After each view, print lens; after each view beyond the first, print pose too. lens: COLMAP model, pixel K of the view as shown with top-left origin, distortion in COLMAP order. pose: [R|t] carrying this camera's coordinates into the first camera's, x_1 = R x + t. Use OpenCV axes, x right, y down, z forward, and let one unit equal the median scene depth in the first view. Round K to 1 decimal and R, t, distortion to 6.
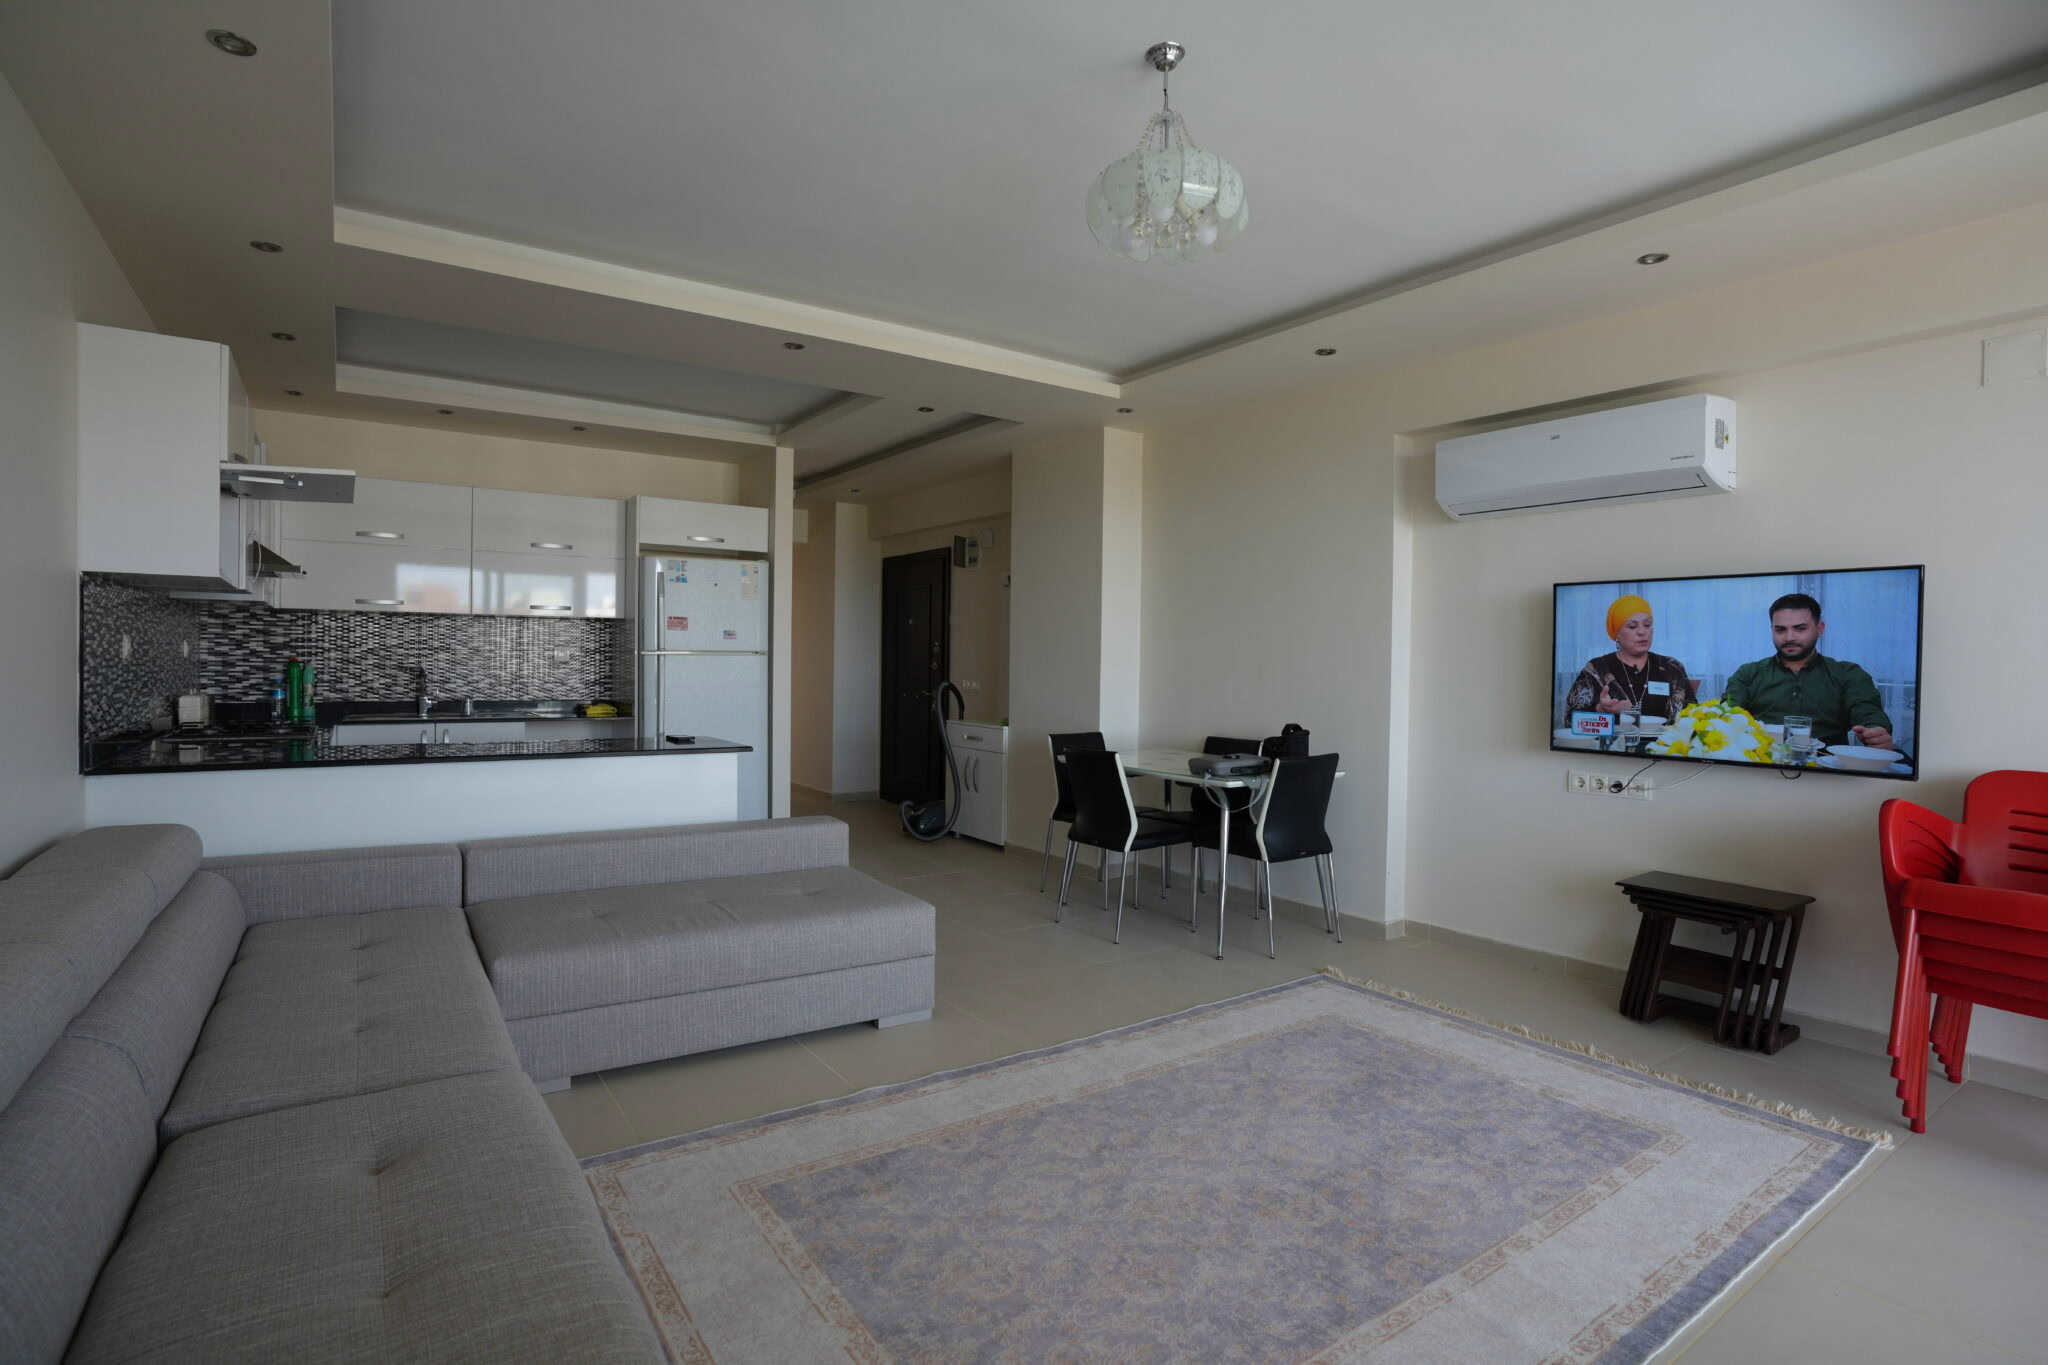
lens RADIAL K [[1002.7, 0, 1020.2], [0, 1002.7, 679.3], [0, 0, 1]] dist [-0.085469, 0.042106]
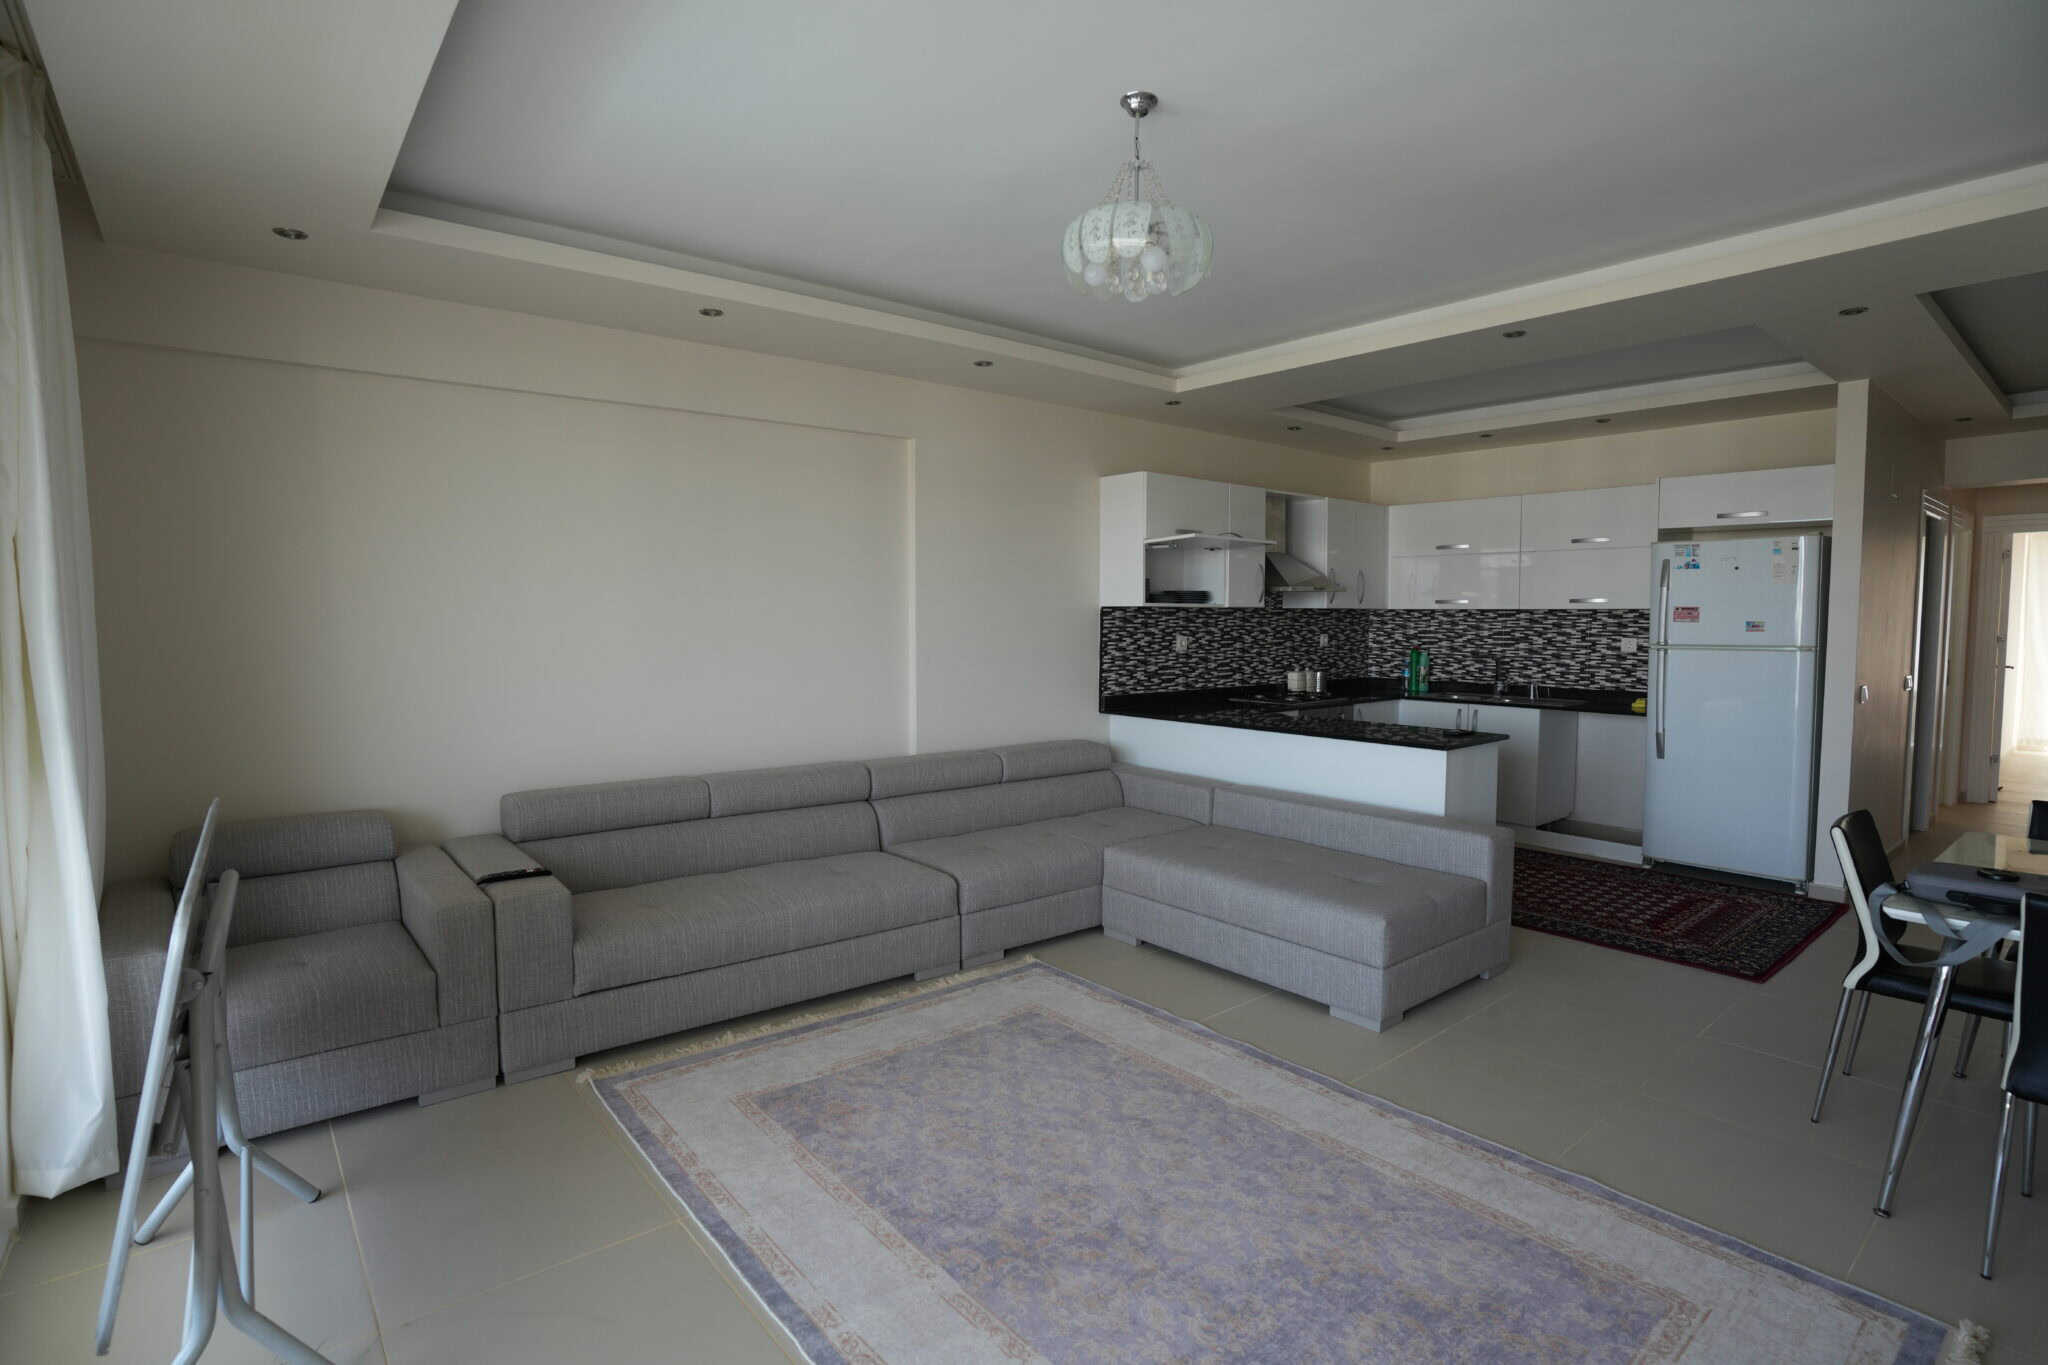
lens RADIAL K [[1001.5, 0, 1024.0], [0, 1001.5, 682.5], [0, 0, 1]] dist [-0.082325, 0.039029]
pose [[0.087988, 0.054085, -0.994652, 0.747135], [-0.017391, 0.998456, 0.052754, -0.047613], [0.995970, 0.012656, 0.088793, 0.494928]]
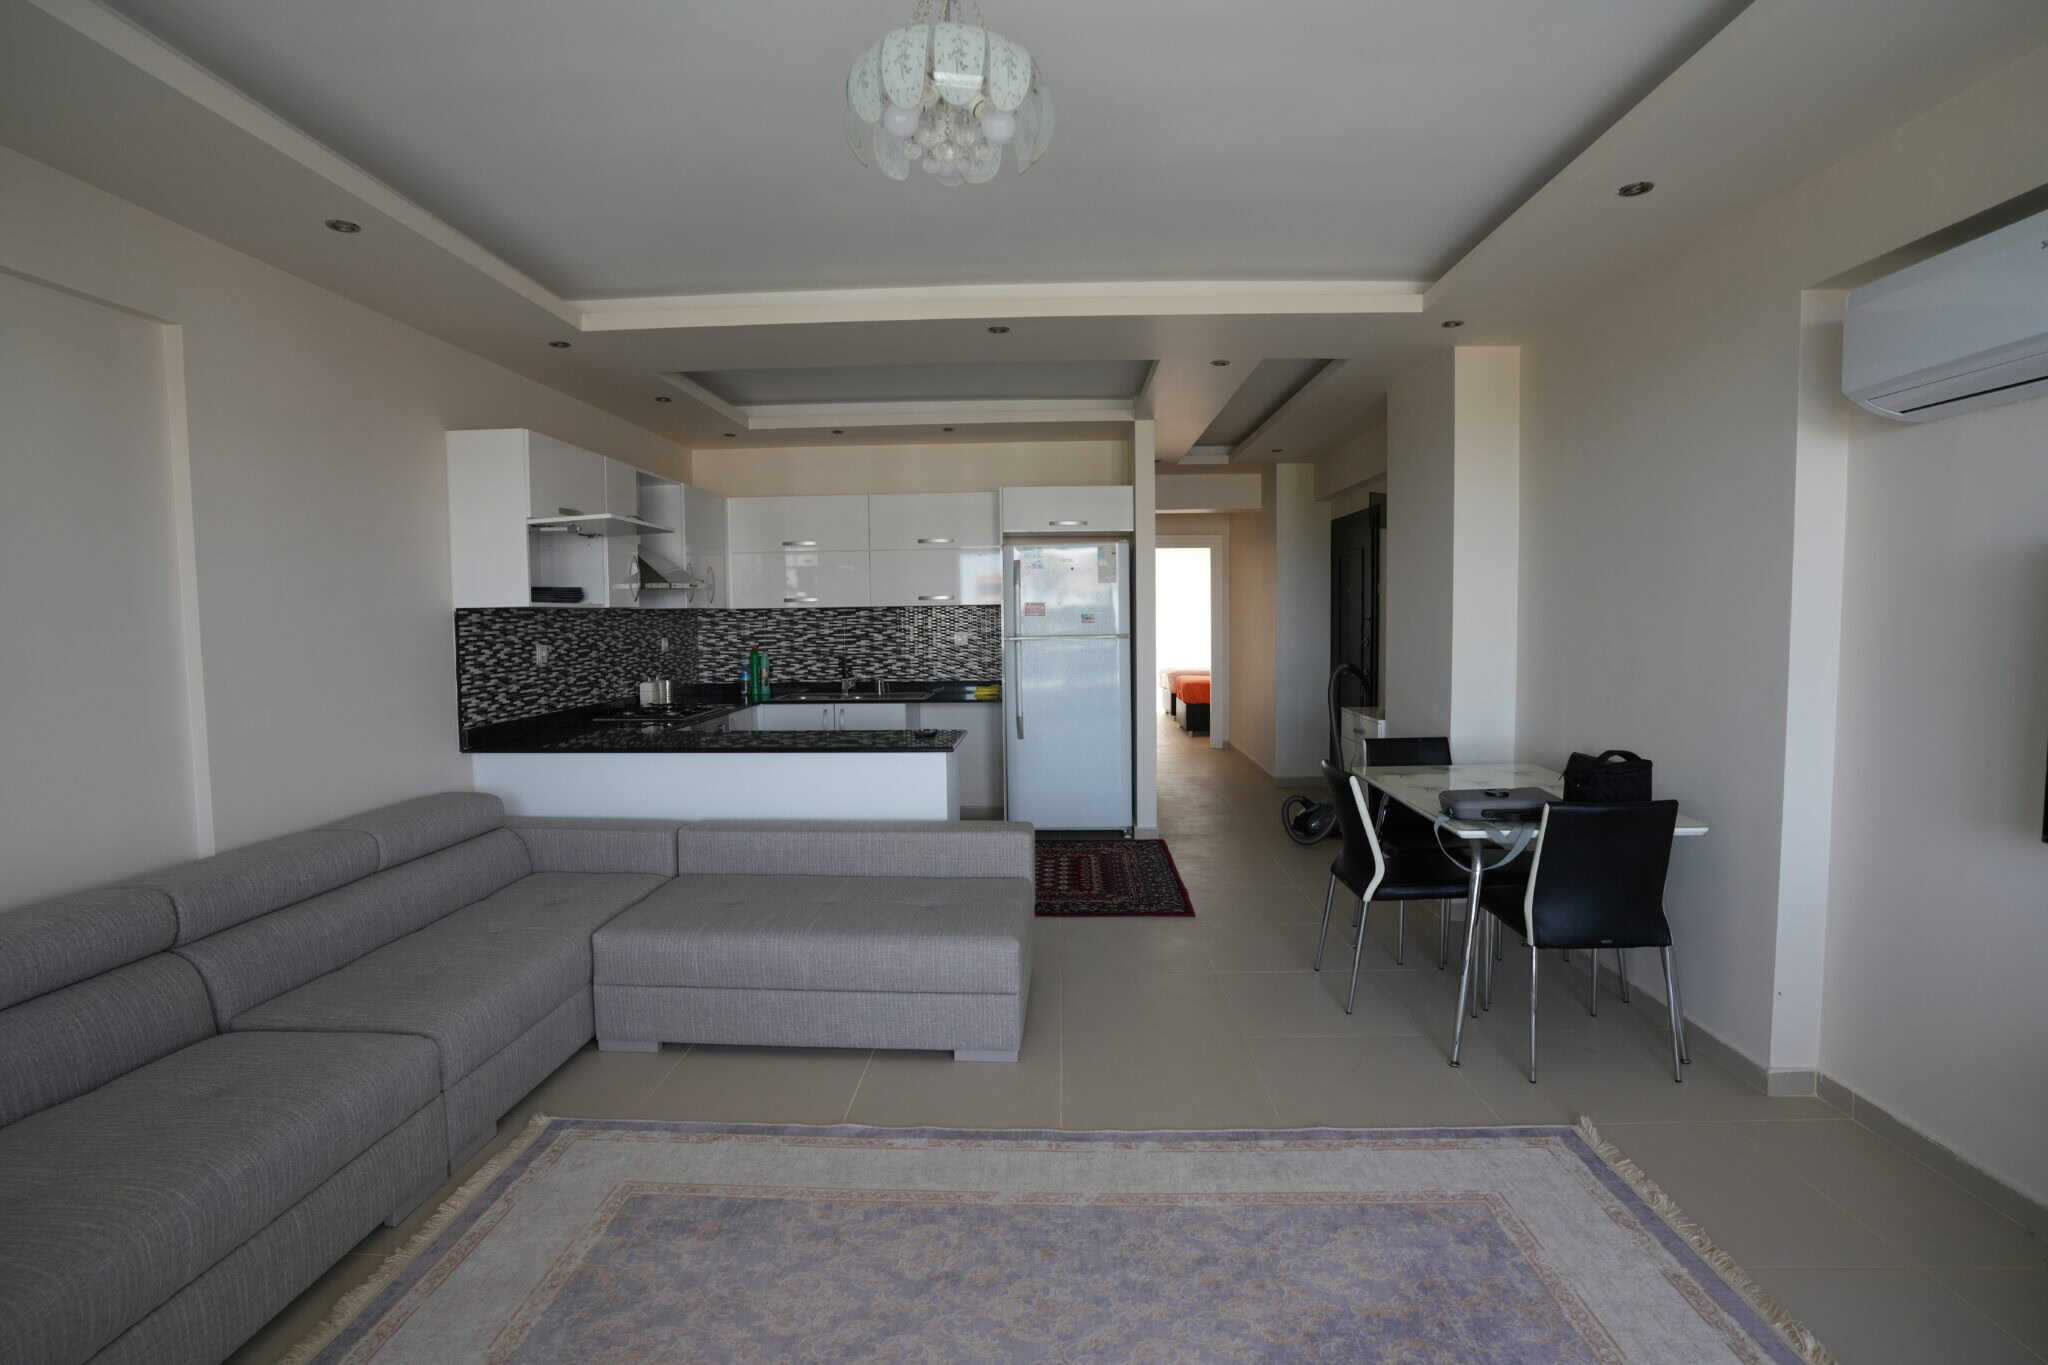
lens RADIAL K [[1001.5, 0, 1024.0], [0, 1001.5, 682.5], [0, 0, 1]] dist [-0.082325, 0.039029]
pose [[0.800326, 0.018422, -0.599283, 0.407596], [0.011727, 0.998856, 0.046365, -0.044911], [0.599451, -0.044135, 0.799194, 0.257594]]
